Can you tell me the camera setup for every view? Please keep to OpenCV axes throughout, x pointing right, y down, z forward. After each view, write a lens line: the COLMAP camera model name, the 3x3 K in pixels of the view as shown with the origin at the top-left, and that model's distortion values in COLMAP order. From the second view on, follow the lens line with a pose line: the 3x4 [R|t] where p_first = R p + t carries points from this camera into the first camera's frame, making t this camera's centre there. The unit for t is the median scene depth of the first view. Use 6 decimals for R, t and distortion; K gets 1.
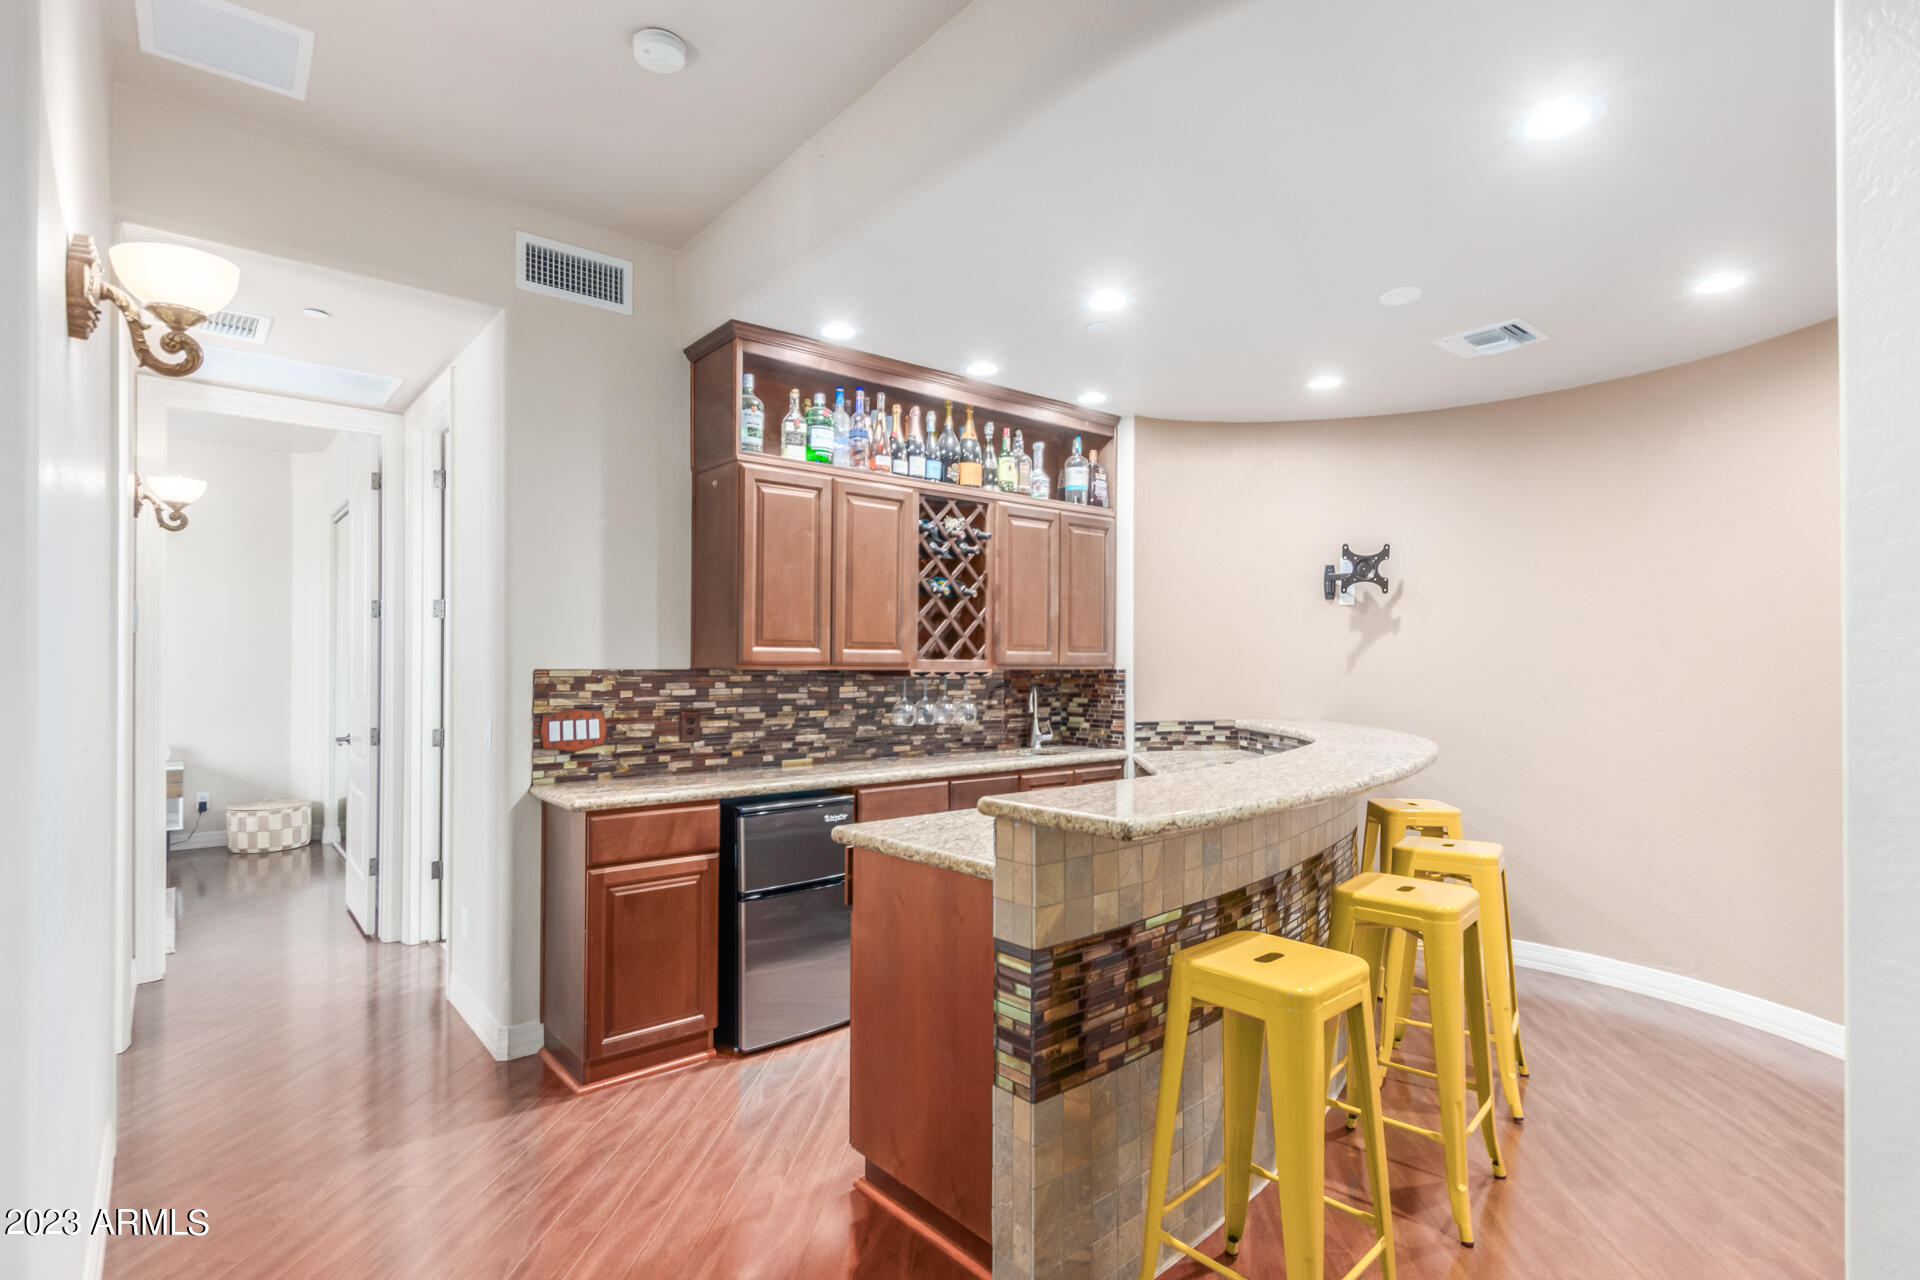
lens RADIAL K [[934.9, 0, 920.6], [0, 934.9, 664.4], [0, 0, 1]] dist [0.004130, -0.002718]
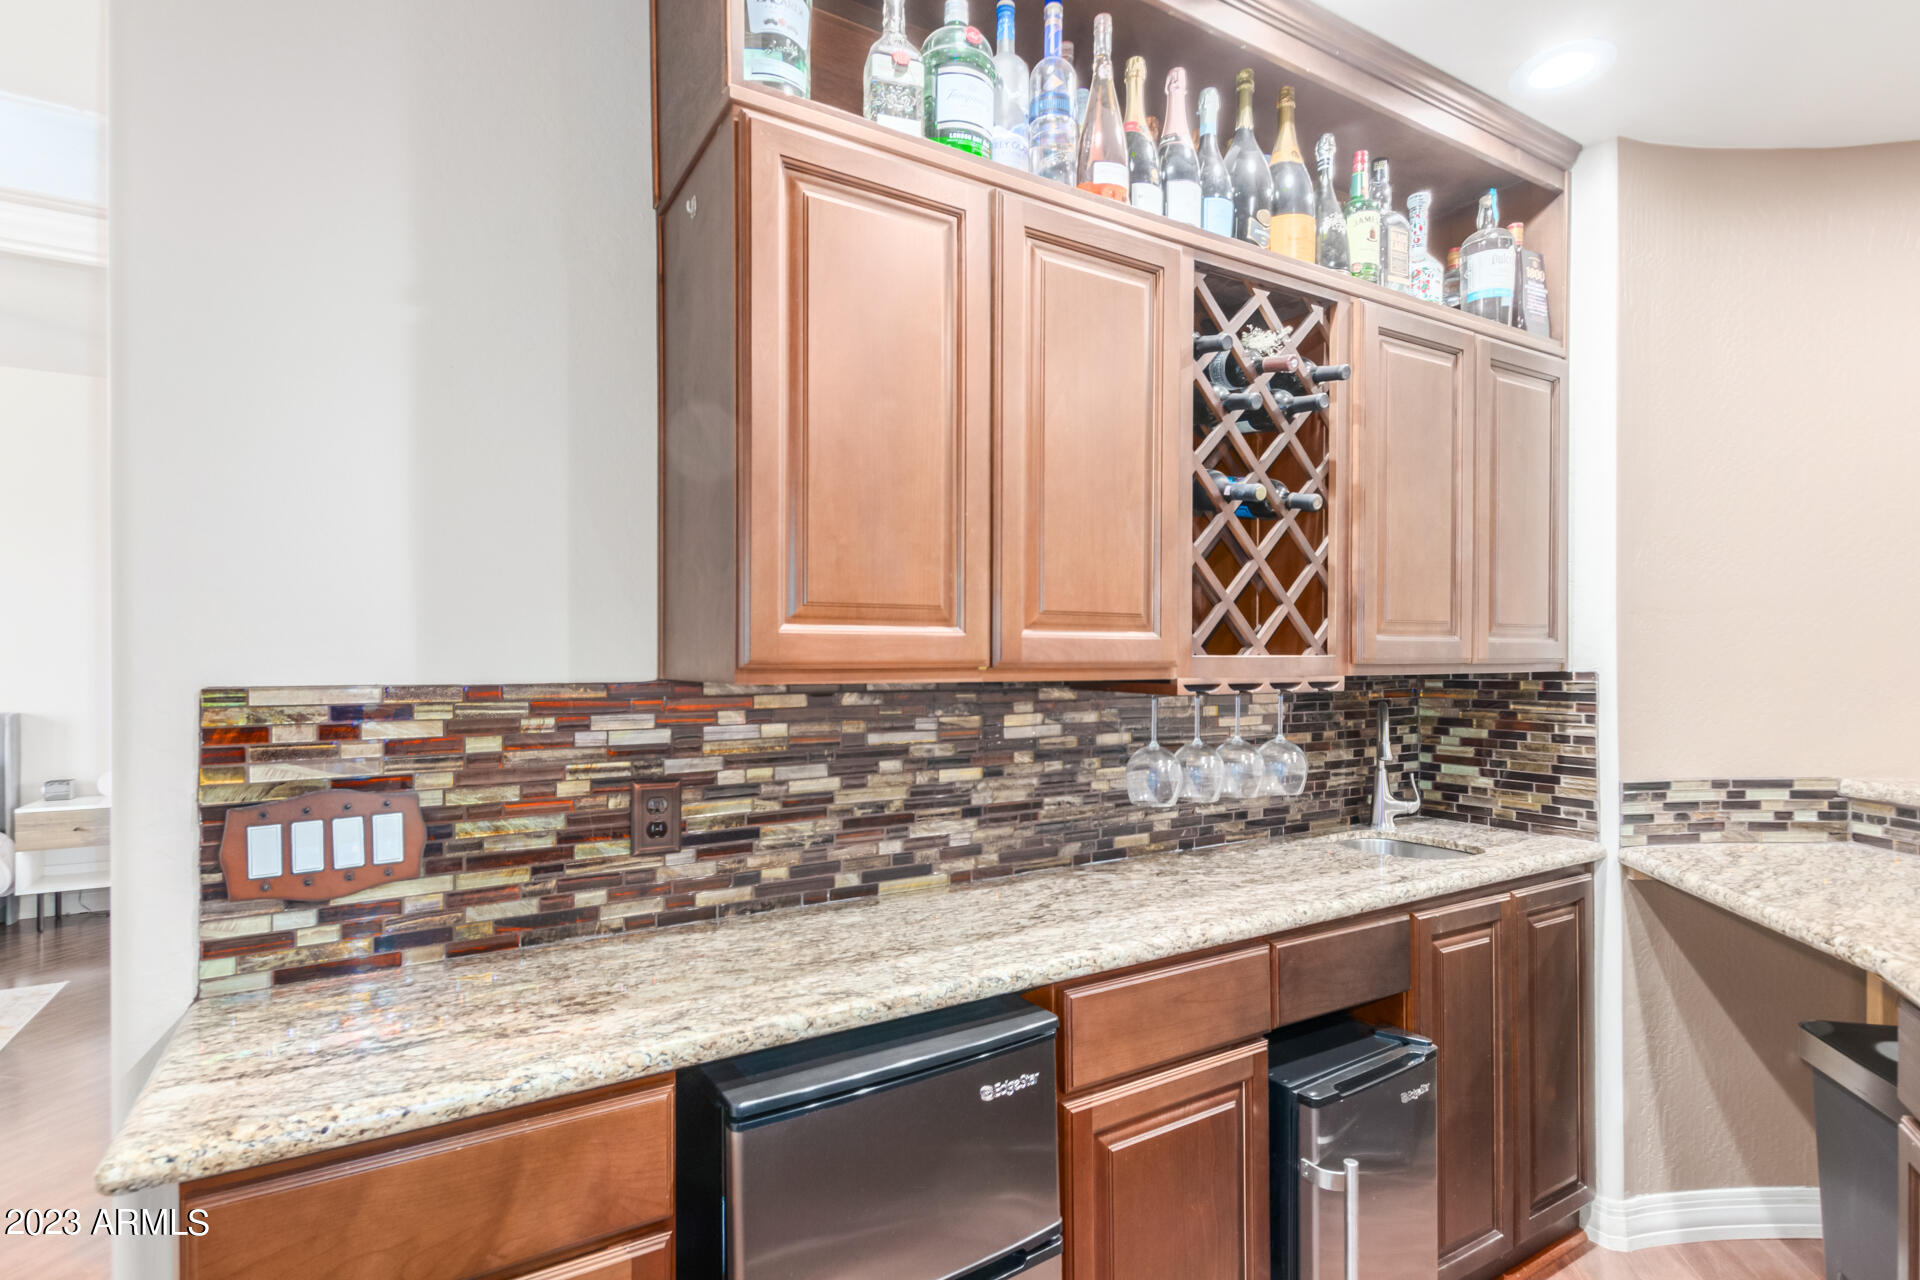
lens RADIAL K [[934.9, 0, 954.2], [0, 934.9, 654.8], [0, 0, 1]] dist [0.004130, -0.002718]
pose [[0.993750, -0.008006, -0.111341, -0.061687], [0.007101, 0.999938, -0.008524, -0.002082], [0.111403, 0.007680, 0.993746, 0.557073]]
